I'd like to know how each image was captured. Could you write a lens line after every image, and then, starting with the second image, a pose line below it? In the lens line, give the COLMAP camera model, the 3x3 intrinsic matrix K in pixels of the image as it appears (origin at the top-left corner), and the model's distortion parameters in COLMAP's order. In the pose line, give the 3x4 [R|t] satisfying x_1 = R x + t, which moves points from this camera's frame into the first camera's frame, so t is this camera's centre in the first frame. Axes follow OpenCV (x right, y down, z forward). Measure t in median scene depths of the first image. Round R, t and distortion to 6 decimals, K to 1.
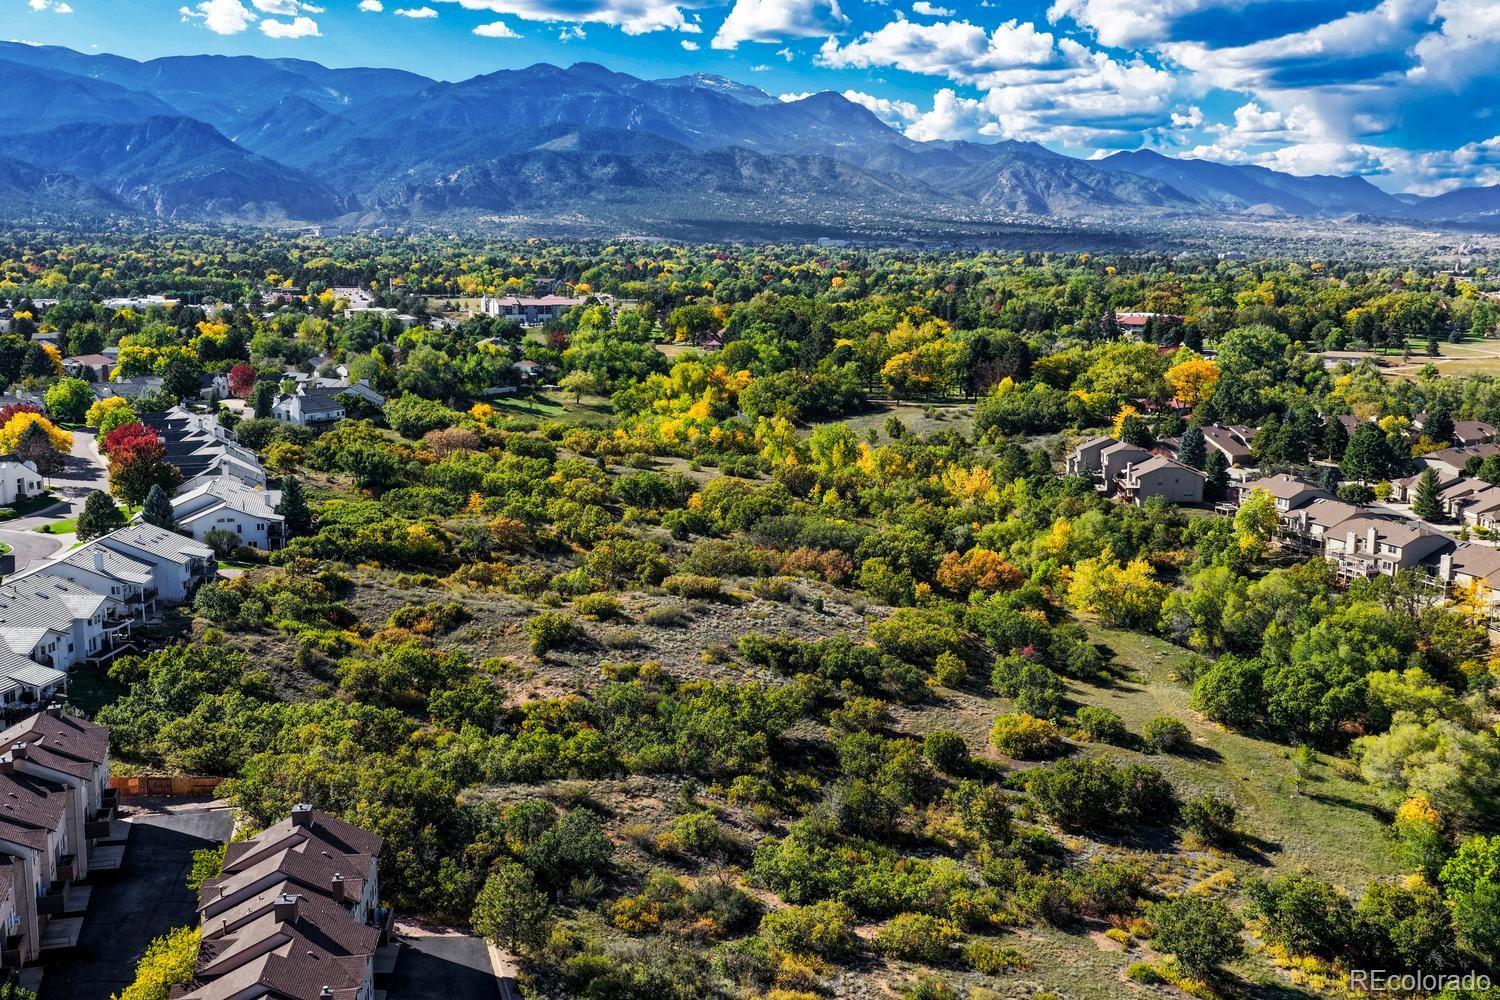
lens RADIAL K [[1459.6, 0, 750.0], [0, 1459.6, 500.0], [0, 0, 1]] dist [0.066362, -0.077091]
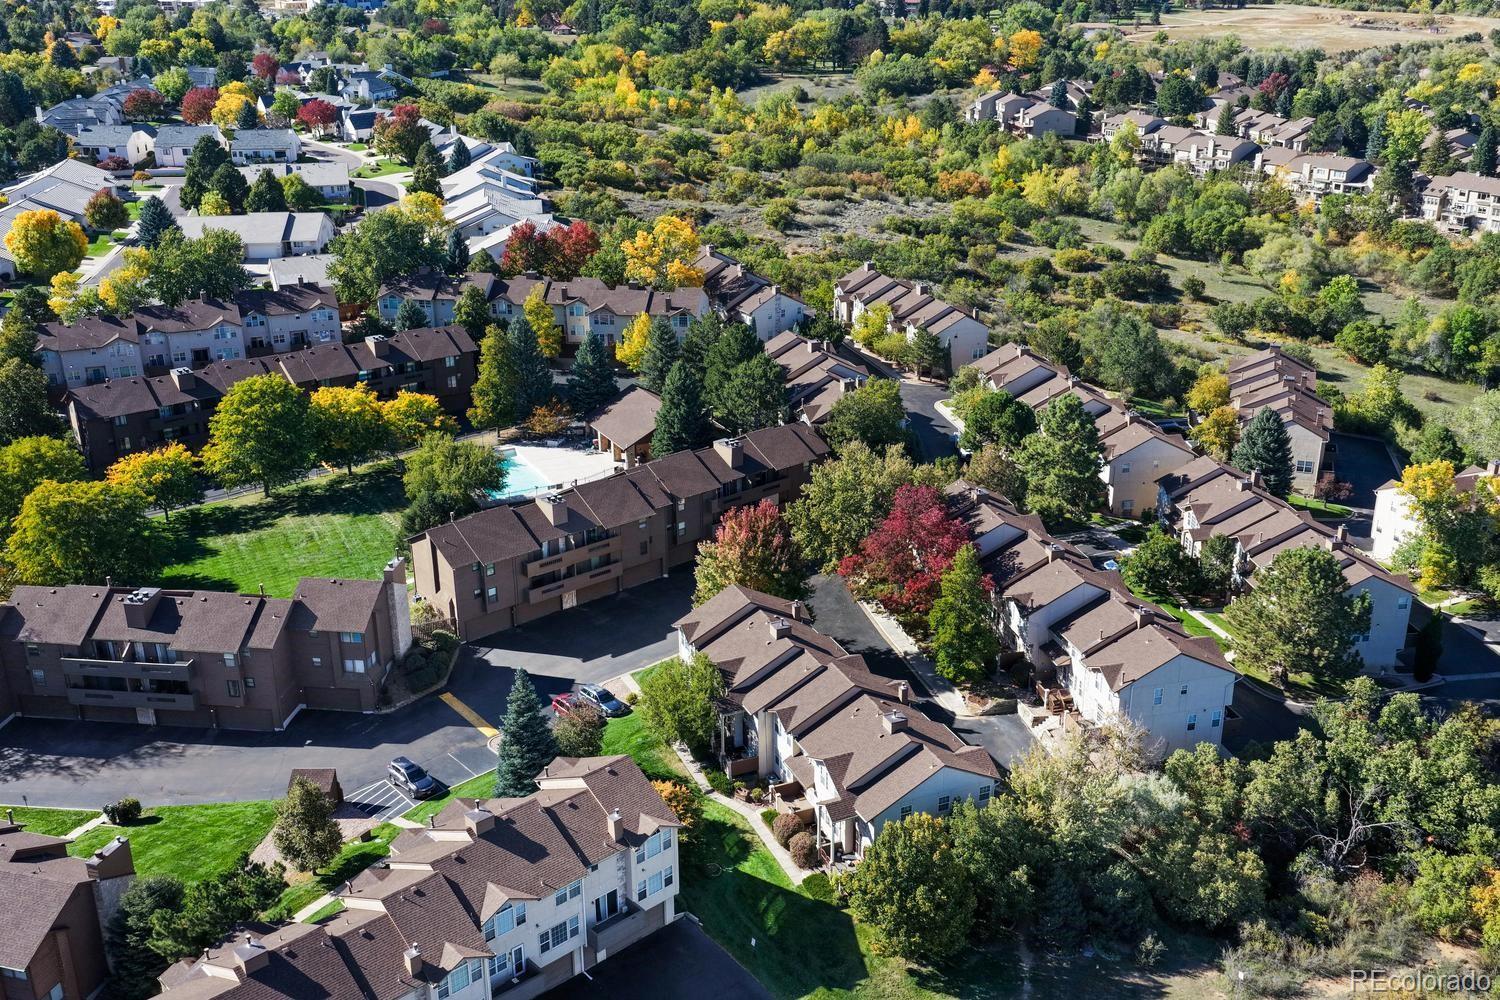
lens RADIAL K [[1459.6, 0, 750.0], [0, 1459.6, 500.0], [0, 0, 1]] dist [0.066362, -0.077091]
pose [[0.971943, -0.093076, 0.216019, -0.218182], [0.047211, 0.976884, 0.208490, 0.023003], [-0.230431, -0.192441, 0.953870, -0.224836]]
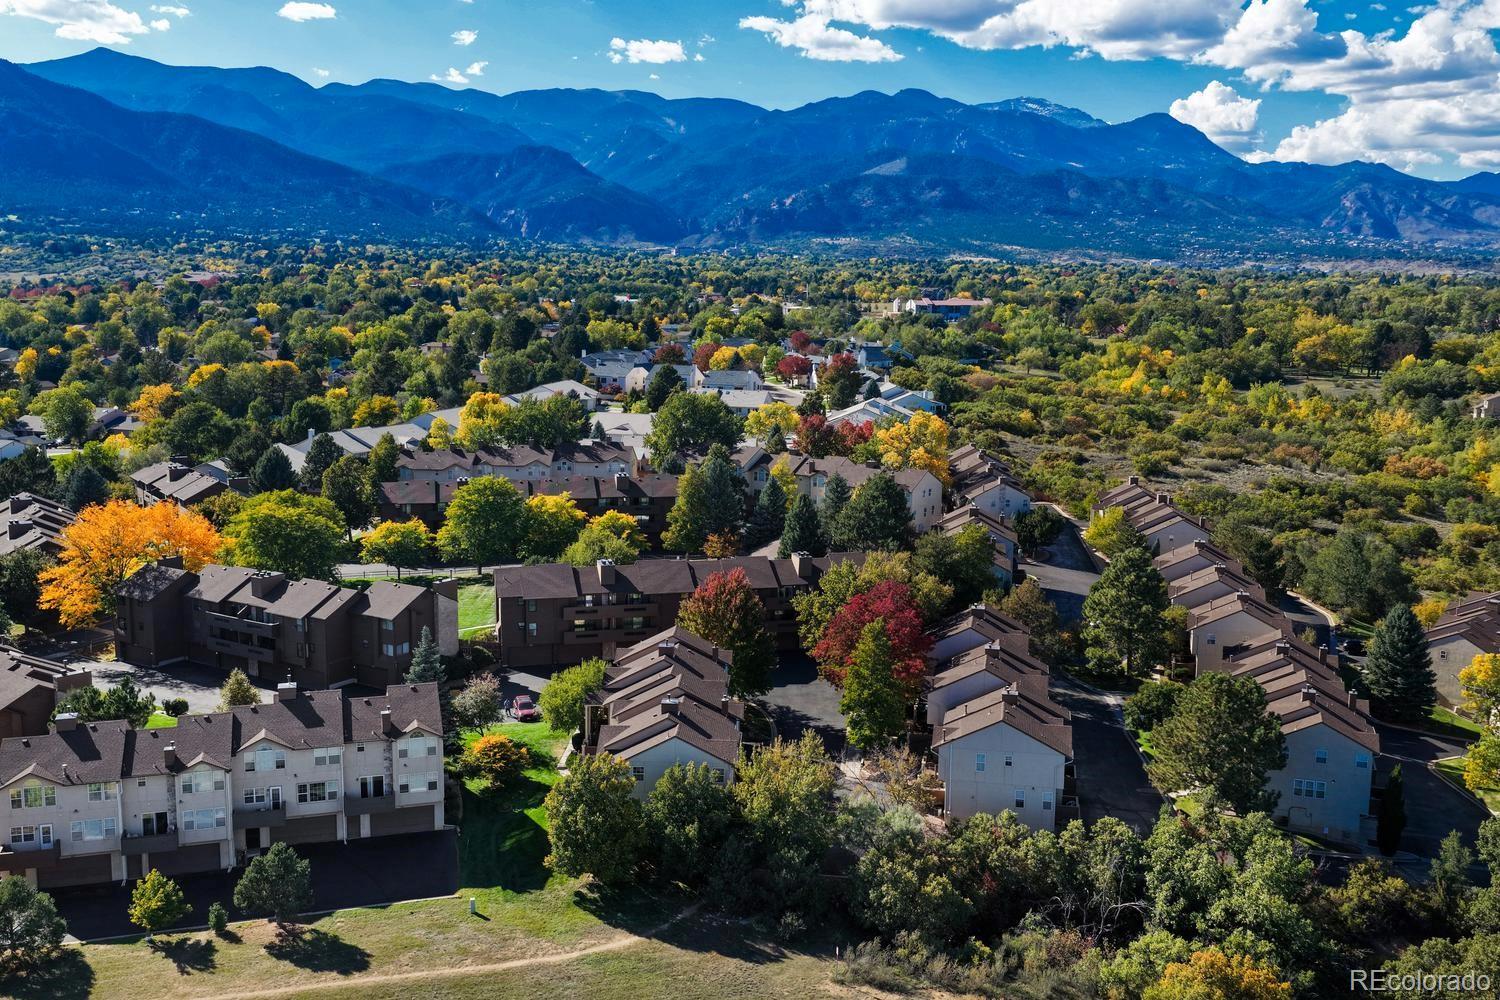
lens RADIAL K [[1459.6, 0, 750.0], [0, 1459.6, 500.0], [0, 0, 1]] dist [0.066362, -0.077091]
pose [[0.978538, 0.042507, -0.201635, -0.096680], [-0.045719, 0.998890, -0.011296, 0.067468], [0.200931, 0.020272, 0.979396, -0.265856]]
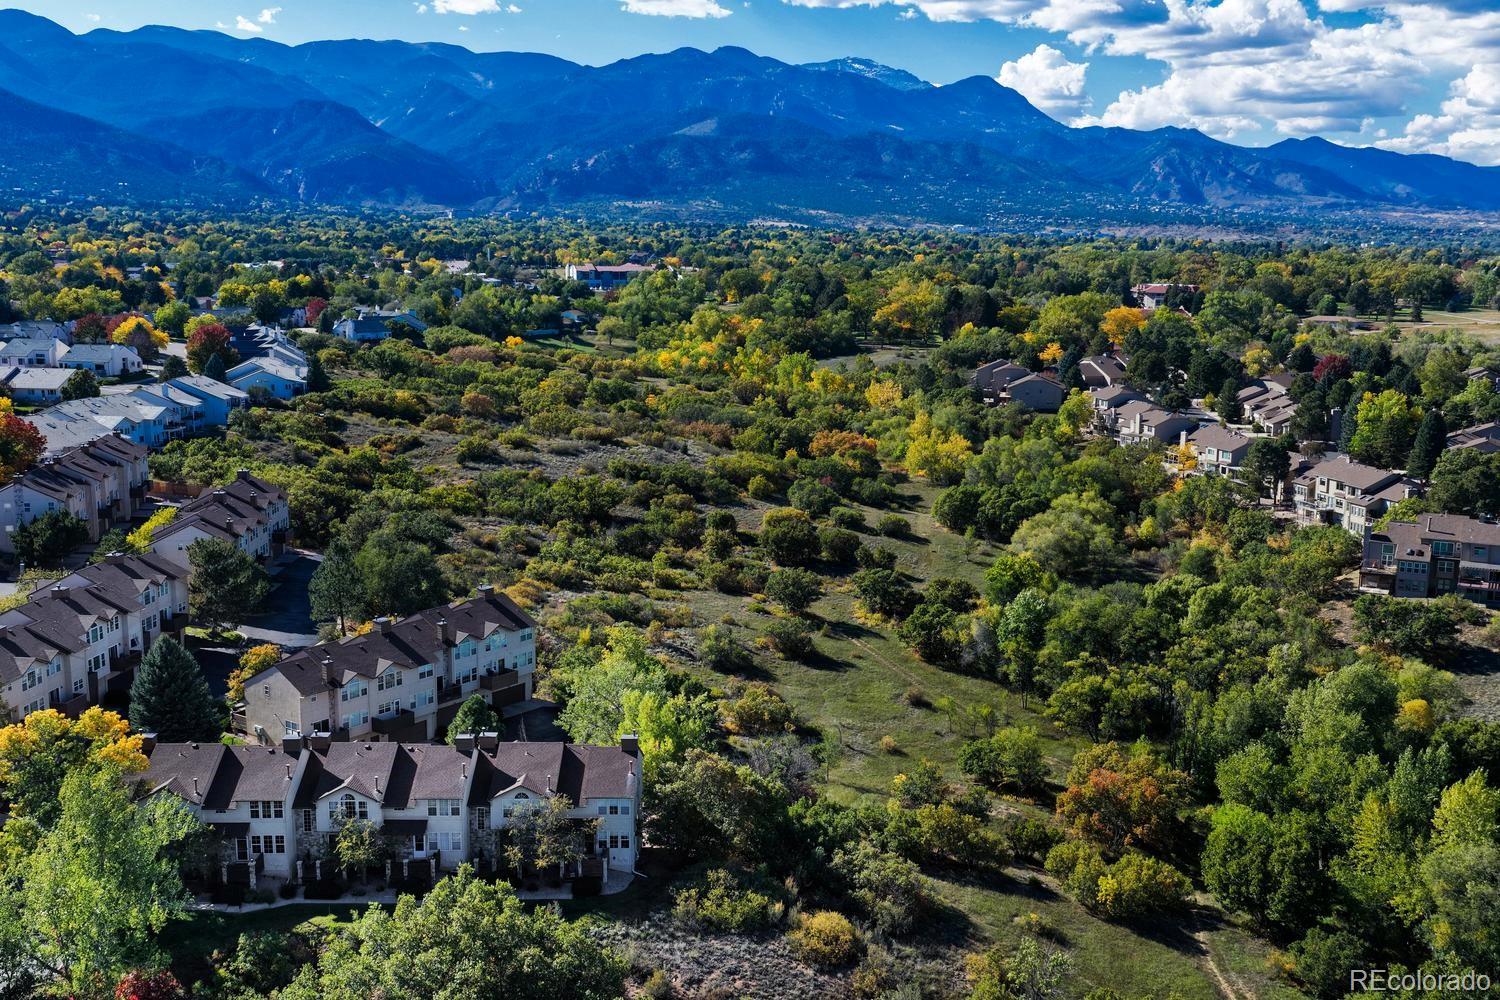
lens RADIAL K [[1509.7, 0, 782.5], [0, 1509.7, 504.1], [0, 0, 1]] dist [0.065780, -0.076154]
pose [[0.996936, 0.022959, -0.074773, 0.112662], [-0.022712, 0.999733, 0.004154, 0.052958], [0.074848, -0.002443, 0.997192, -0.182928]]
